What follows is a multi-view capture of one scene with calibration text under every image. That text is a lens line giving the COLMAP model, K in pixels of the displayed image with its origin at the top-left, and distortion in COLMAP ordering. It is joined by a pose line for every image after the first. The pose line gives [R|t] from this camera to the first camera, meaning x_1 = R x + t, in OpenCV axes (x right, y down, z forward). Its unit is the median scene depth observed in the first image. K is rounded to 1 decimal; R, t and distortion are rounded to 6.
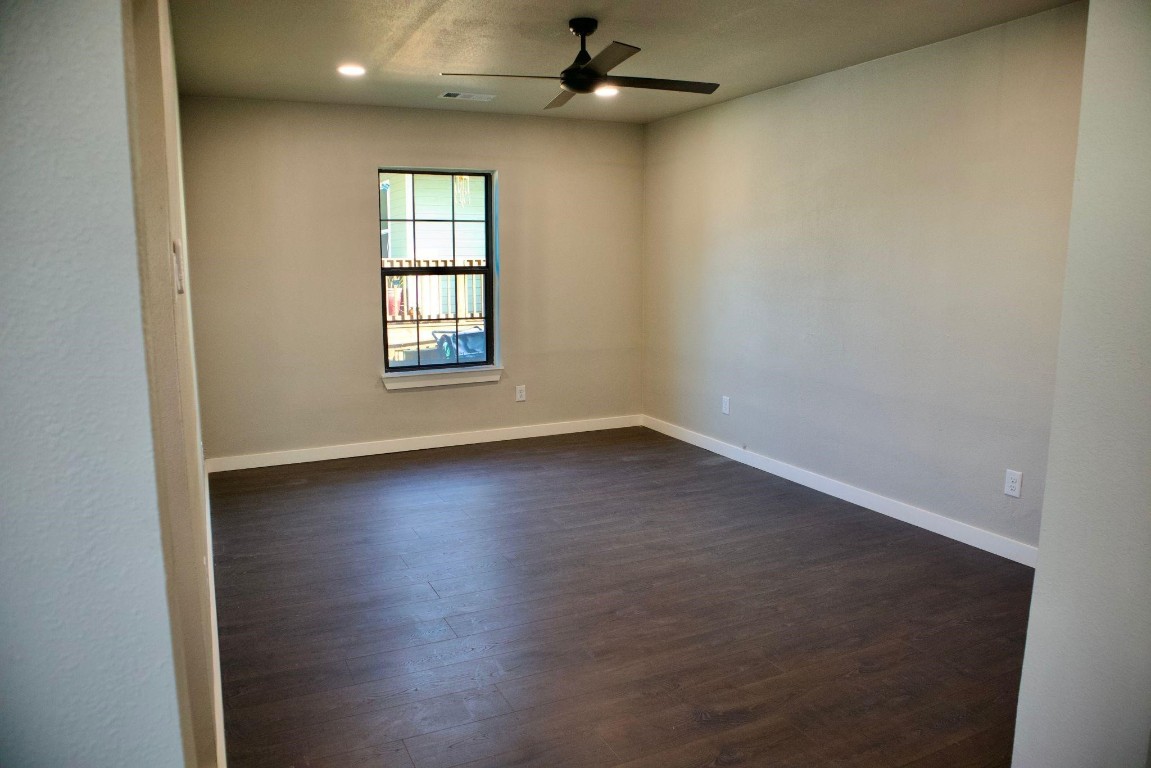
lens RADIAL K [[833.5, 0, 575.5], [0, 833.5, 384.0], [0, 0, 1]] dist [-0.080138, 0.000766]
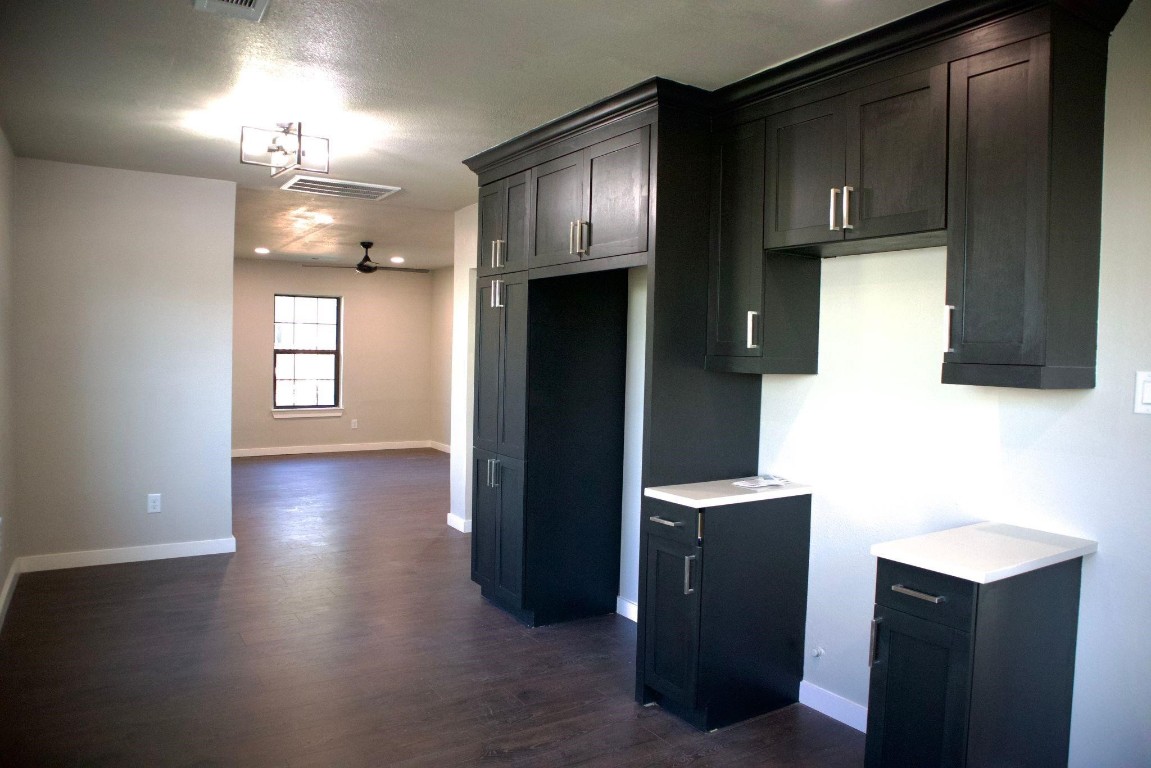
lens RADIAL K [[833.5, 0, 575.5], [0, 833.5, 384.0], [0, 0, 1]] dist [-0.080138, 0.000766]
pose [[0.992461, 0.016025, 0.121506, 0.183363], [-0.002286, 0.993663, -0.112377, 0.123571], [-0.122537, 0.111252, 0.986209, -0.769588]]
